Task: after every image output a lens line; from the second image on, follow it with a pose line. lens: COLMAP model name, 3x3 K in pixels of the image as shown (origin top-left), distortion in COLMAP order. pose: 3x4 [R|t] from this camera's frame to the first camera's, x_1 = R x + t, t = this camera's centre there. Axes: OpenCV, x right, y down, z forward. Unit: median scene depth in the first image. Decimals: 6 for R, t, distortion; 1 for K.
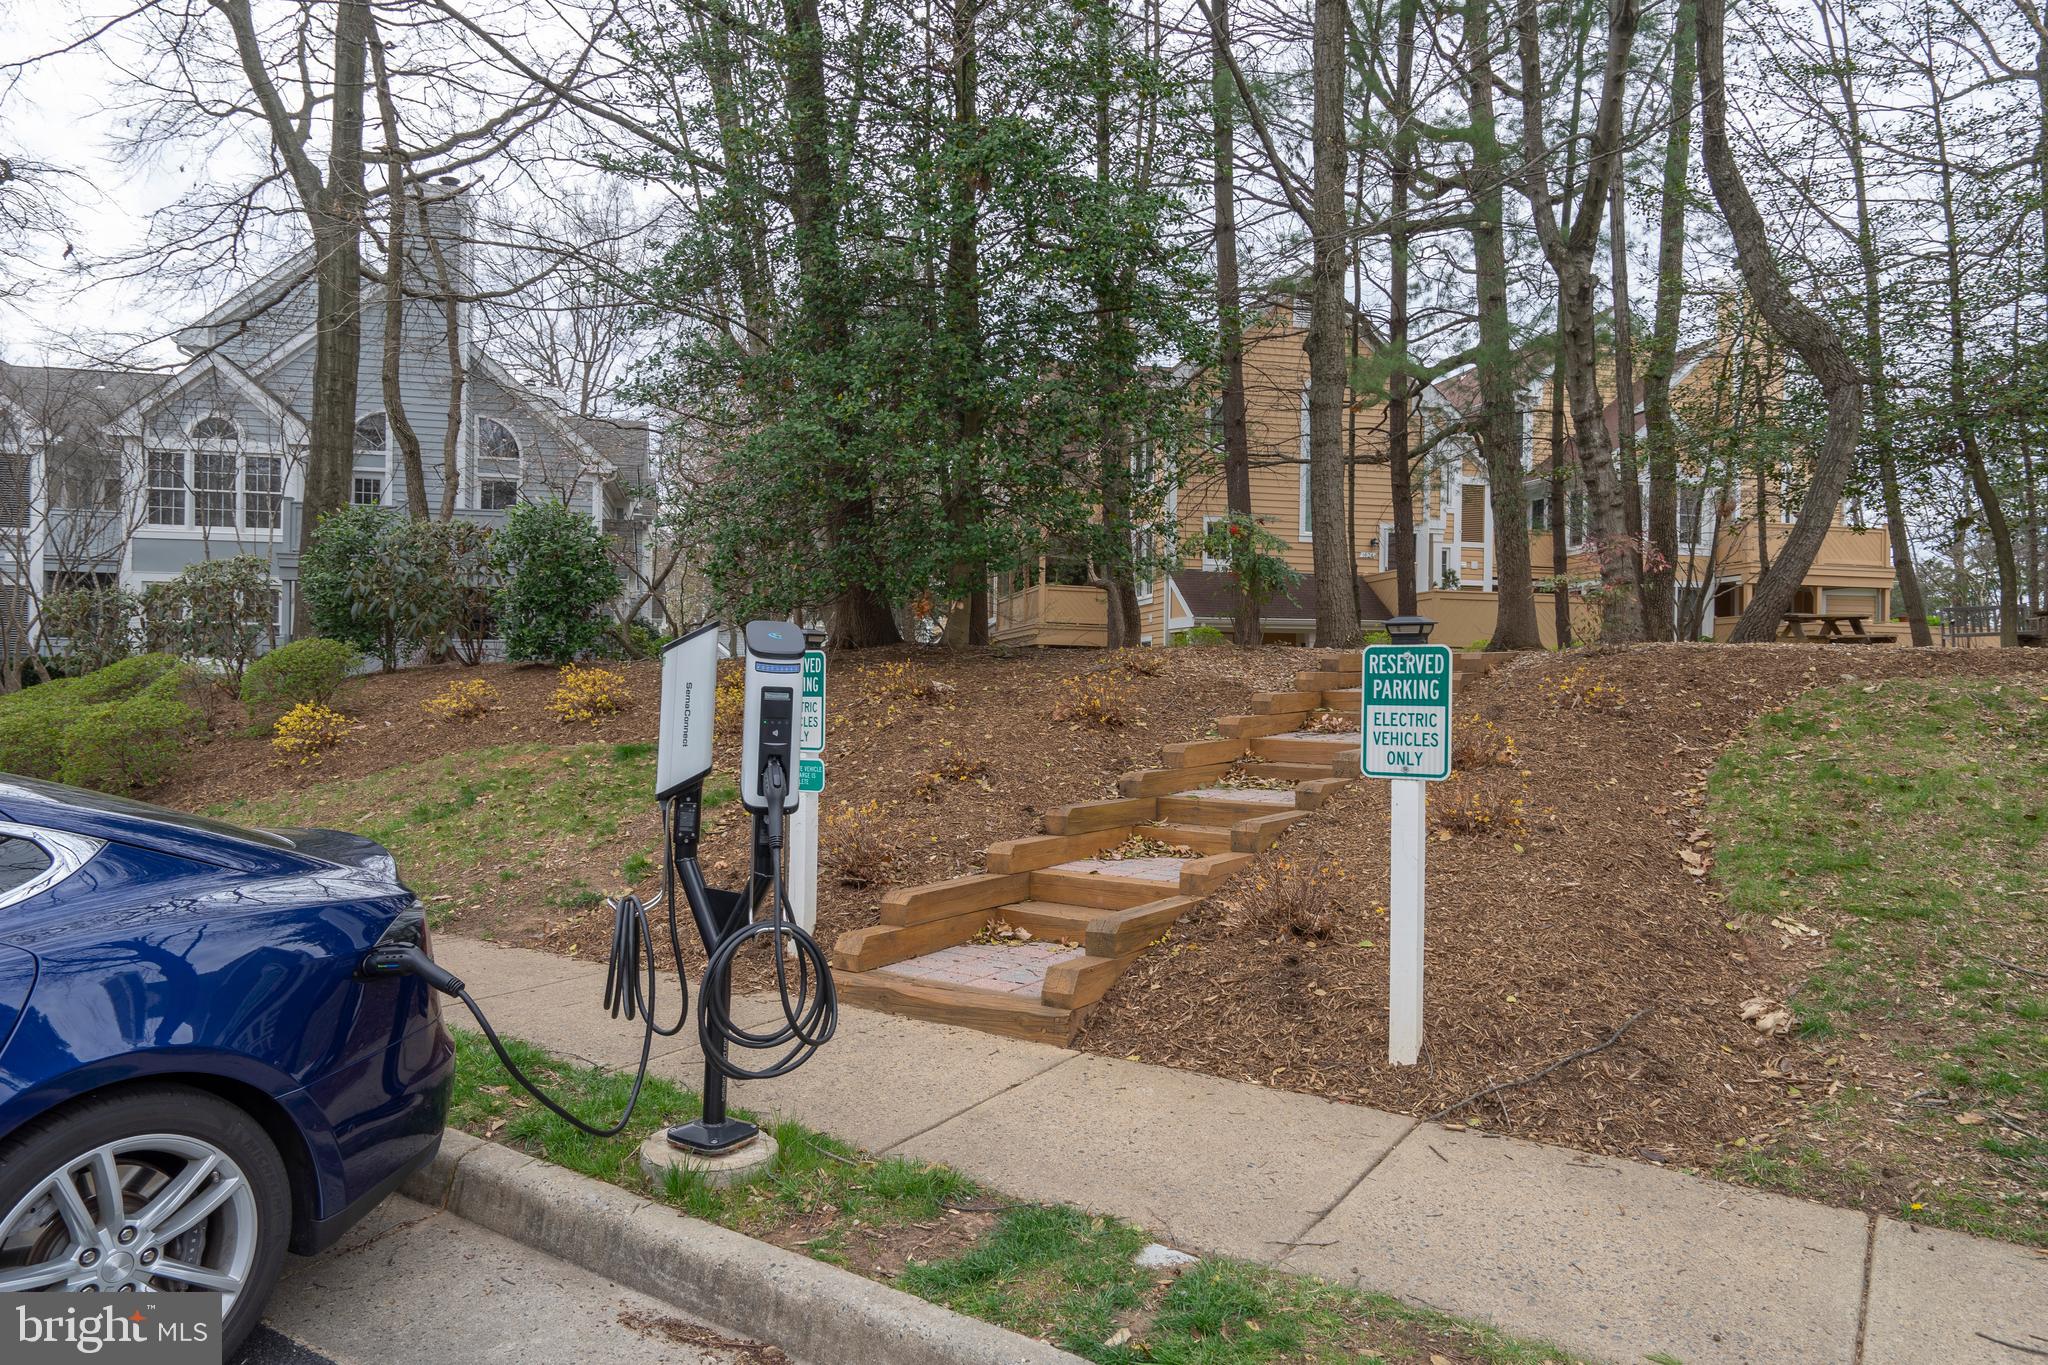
lens RADIAL K [[1334.7, 0, 1022.8], [0, 1334.7, 690.3], [0, 0, 1]] dist [0.007355, -0.000924]
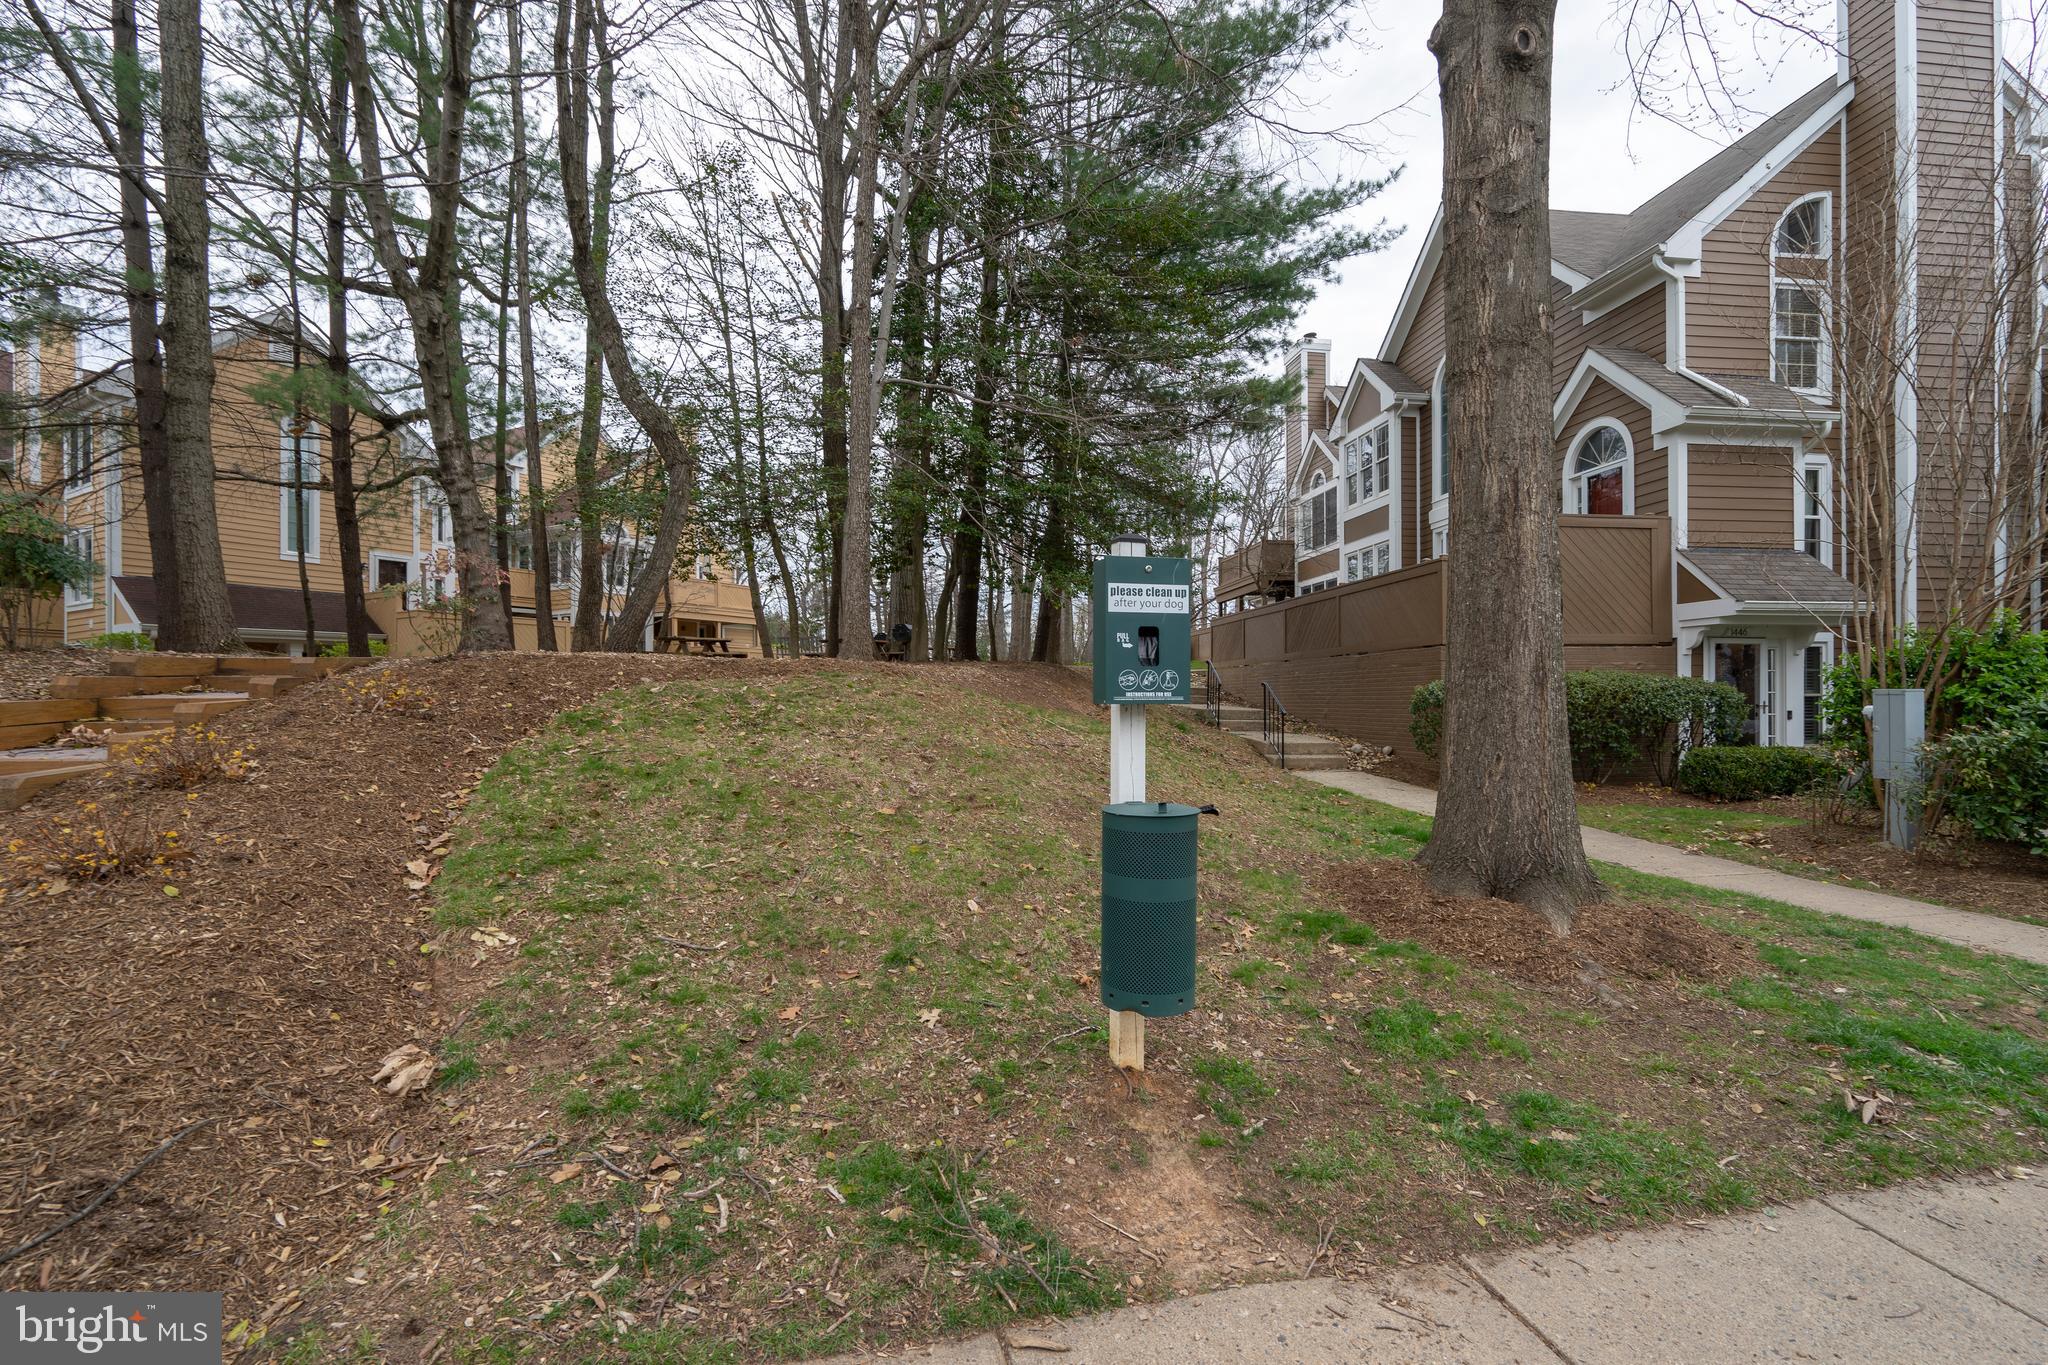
lens RADIAL K [[938.2, 0, 1025.8], [0, 938.2, 682.7], [0, 0, 1]] dist [-0.005316, 0.002965]
pose [[0.668018, -0.004792, 0.744129, 0.283266], [0.011509, 0.999926, -0.003892, 0.000034], [-0.744056, 0.011164, 0.668024, 0.223115]]
